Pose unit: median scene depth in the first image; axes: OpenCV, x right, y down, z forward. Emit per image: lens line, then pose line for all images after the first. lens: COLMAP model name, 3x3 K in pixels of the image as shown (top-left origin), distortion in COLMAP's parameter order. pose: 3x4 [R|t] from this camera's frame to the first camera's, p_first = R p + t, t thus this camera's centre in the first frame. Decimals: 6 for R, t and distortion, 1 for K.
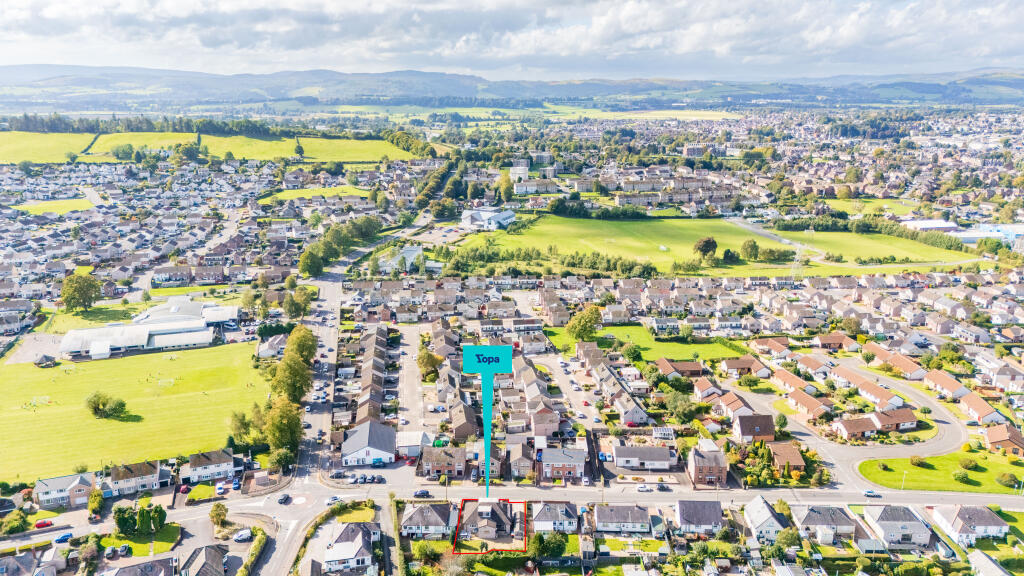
lens RADIAL K [[748.9, 0, 516.2], [0, 748.9, 287.9], [0, 0, 1]] dist [0.103570, -0.121517]
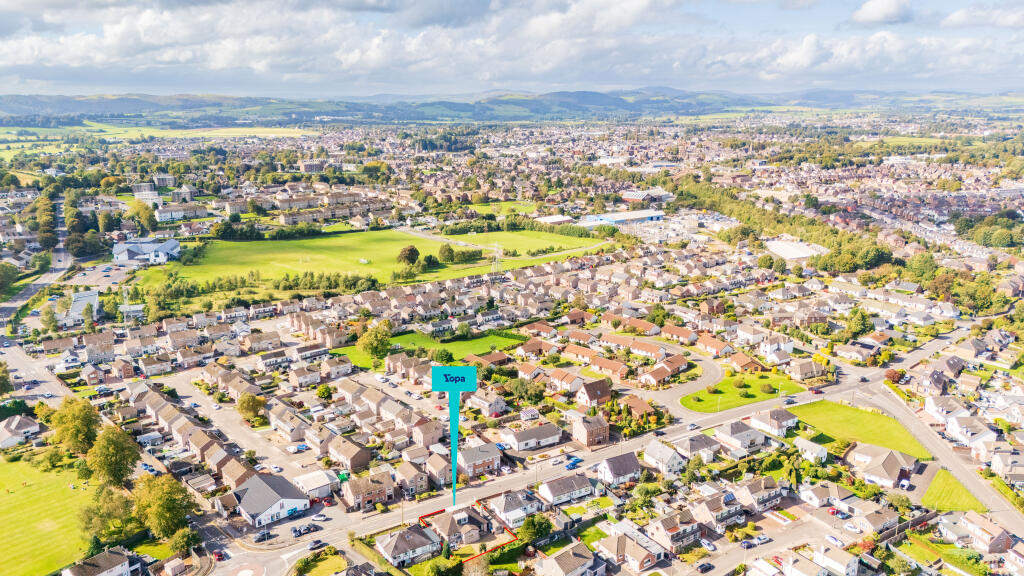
lens RADIAL K [[748.9, 0, 516.2], [0, 748.9, 287.9], [0, 0, 1]] dist [0.103570, -0.121517]
pose [[0.843300, -0.131000, 0.521234, -0.148859], [0.142114, 0.989672, 0.018805, -0.006108], [-0.518314, 0.058216, 0.853207, 0.024319]]
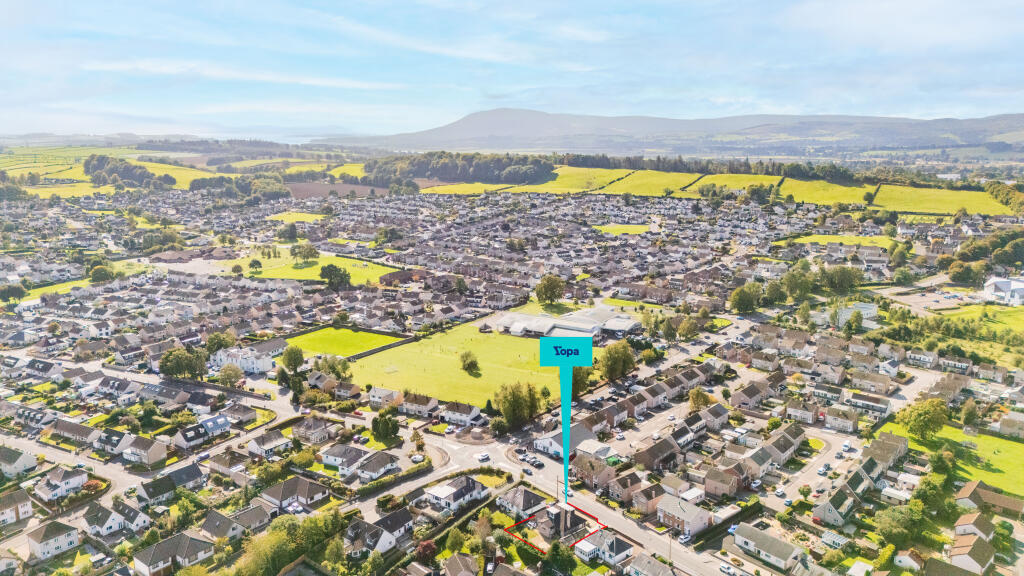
lens RADIAL K [[748.9, 0, 516.2], [0, 748.9, 287.9], [0, 0, 1]] dist [0.103570, -0.121517]
pose [[0.657626, 0.154300, -0.737374, 0.217748], [-0.196419, 0.980064, 0.029908, -0.015090], [0.727288, 0.125166, 0.674822, 0.056007]]
